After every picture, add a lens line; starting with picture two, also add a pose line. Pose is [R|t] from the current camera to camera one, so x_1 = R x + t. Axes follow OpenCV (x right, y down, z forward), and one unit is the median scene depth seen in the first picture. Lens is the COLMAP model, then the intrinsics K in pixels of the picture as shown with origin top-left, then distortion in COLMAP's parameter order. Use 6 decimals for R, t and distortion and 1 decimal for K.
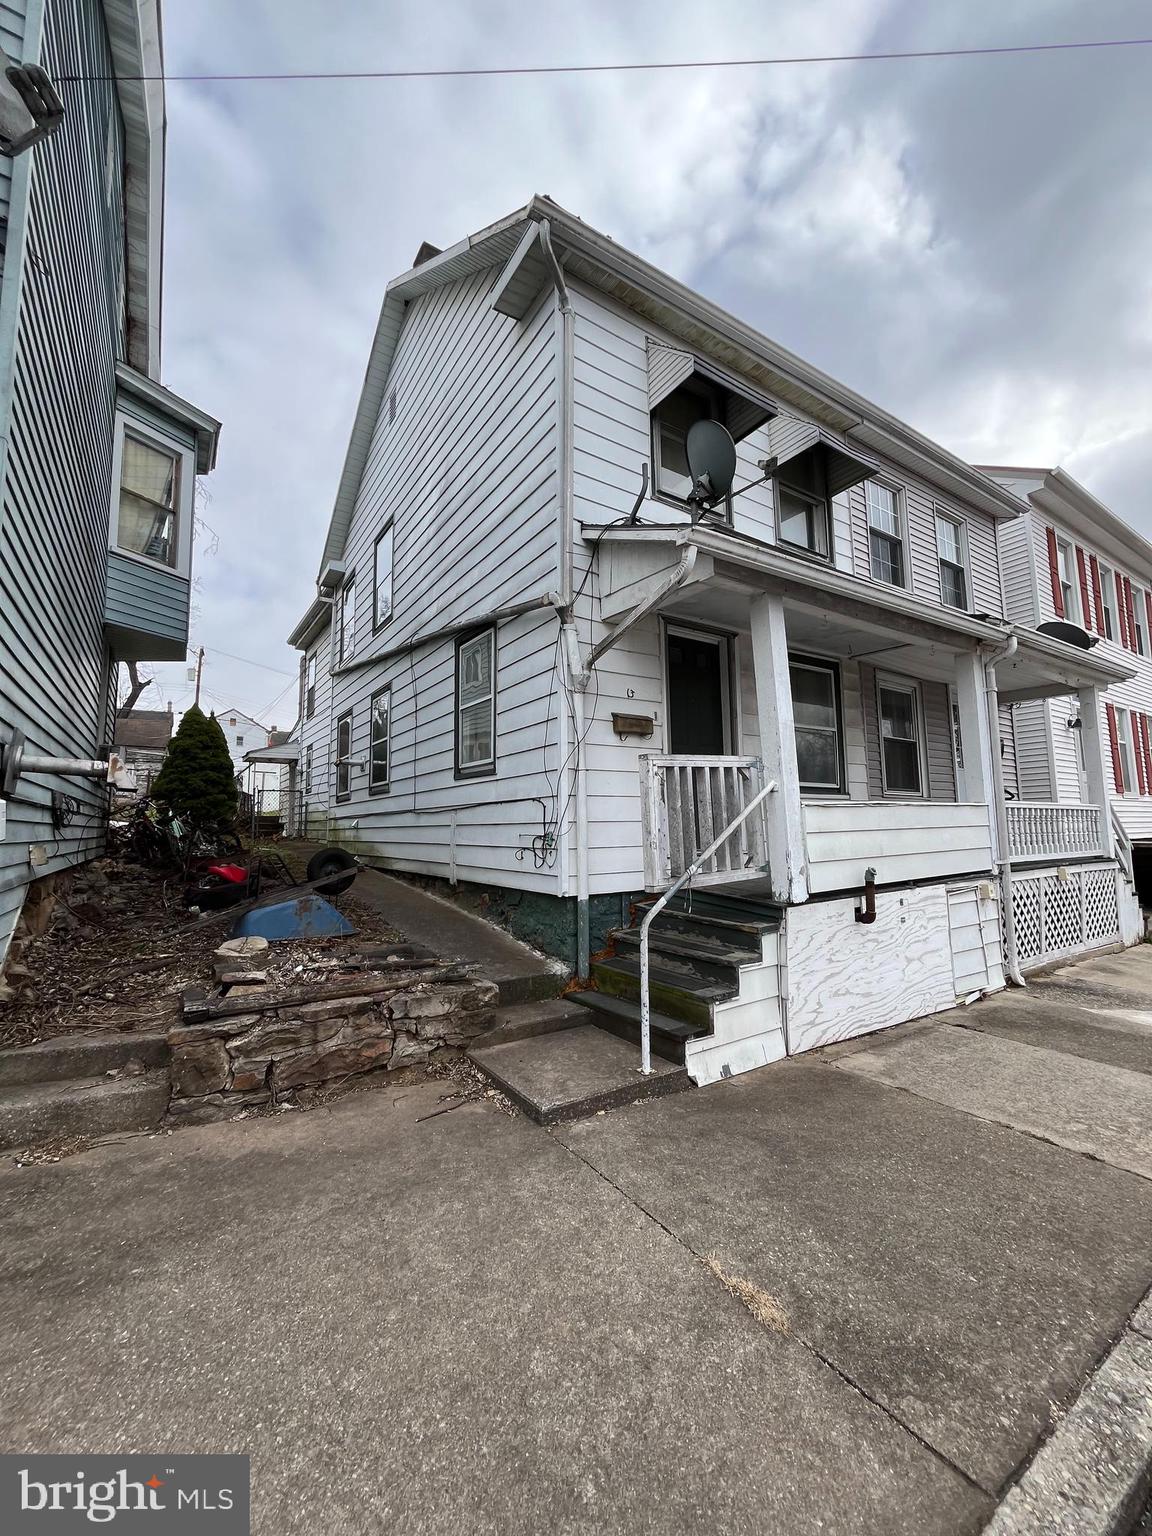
lens RADIAL K [[618.9, 0, 571.7], [0, 618.9, 765.0], [0, 0, 1]] dist [-0.005587, 0.000287]
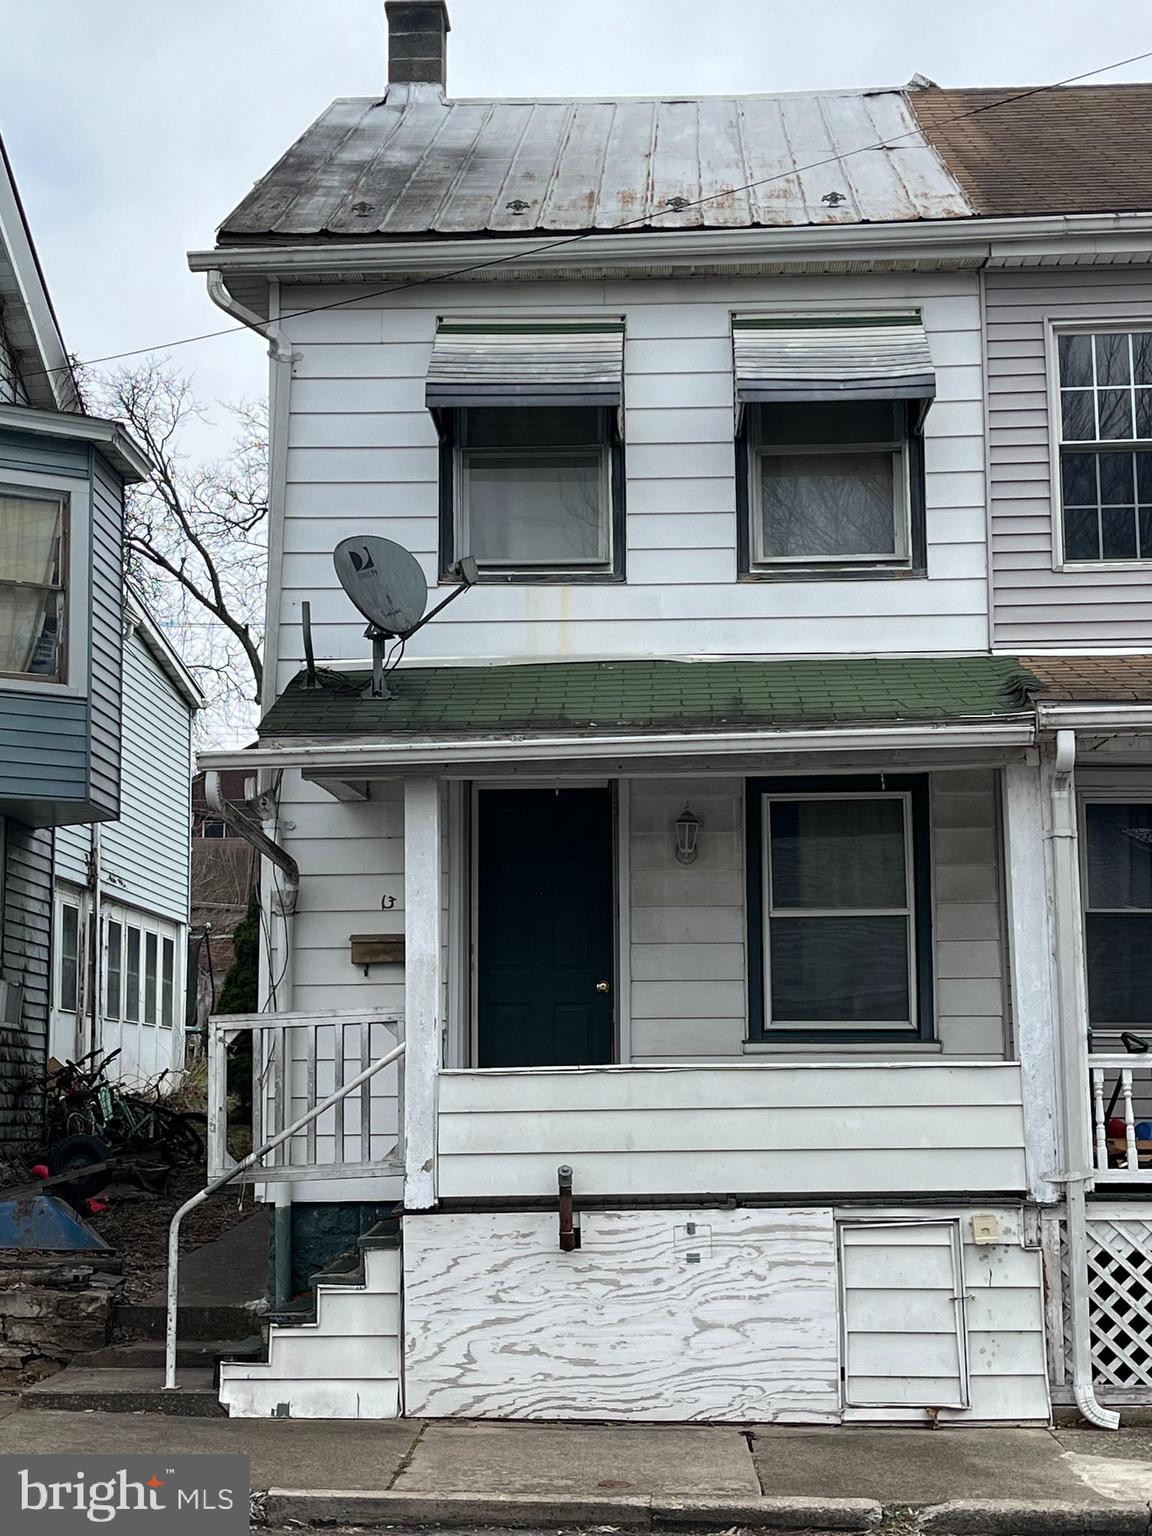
lens RADIAL K [[2367.9, 0, 577.6], [0, 2367.9, 775.7], [0, 0, 1]] dist [0.036403, 0.000000]
pose [[0.805452, -0.081636, -0.587012, 1.941032], [0.056008, 0.996520, -0.061736, -0.091881], [0.590009, 0.016848, 0.807221, -1.019592]]
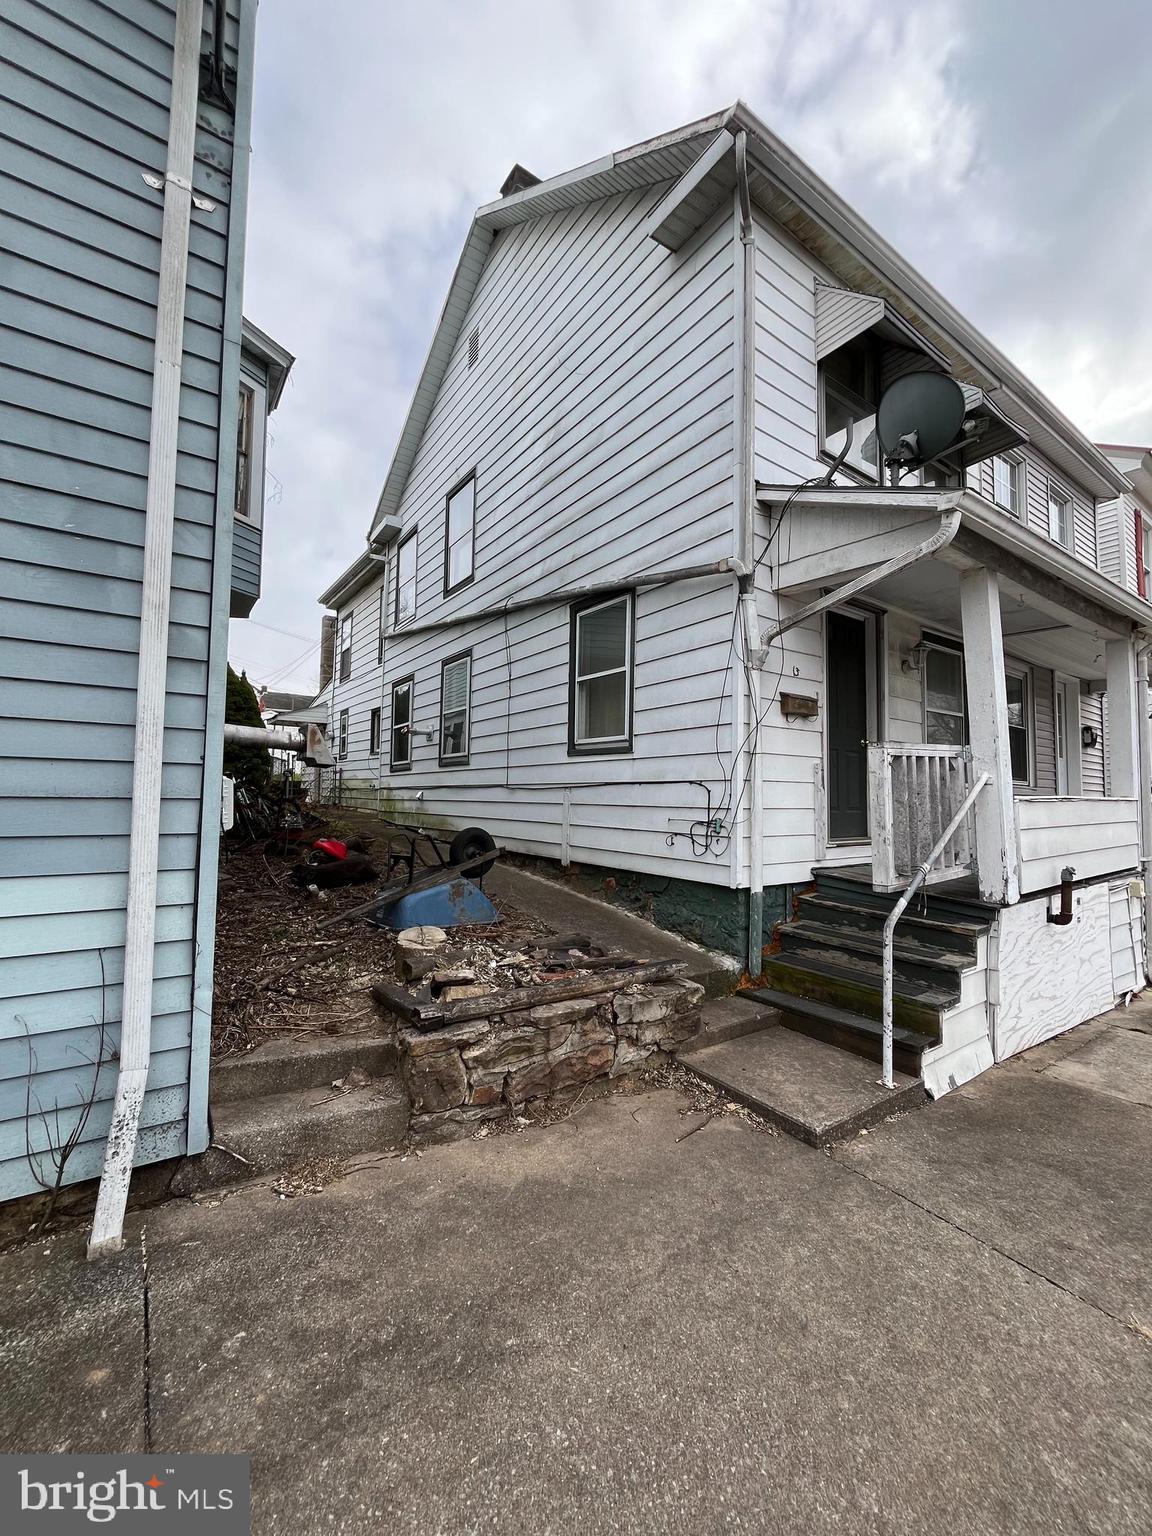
lens RADIAL K [[618.9, 0, 567.6], [0, 618.9, 765.0], [0, 0, 1]] dist [-0.005587, 0.000287]
pose [[0.999293, 0.029555, 0.023256, -0.294968], [-0.030658, 0.998349, 0.048573, -0.010973], [-0.021782, -0.049252, 0.998549, 0.079068]]
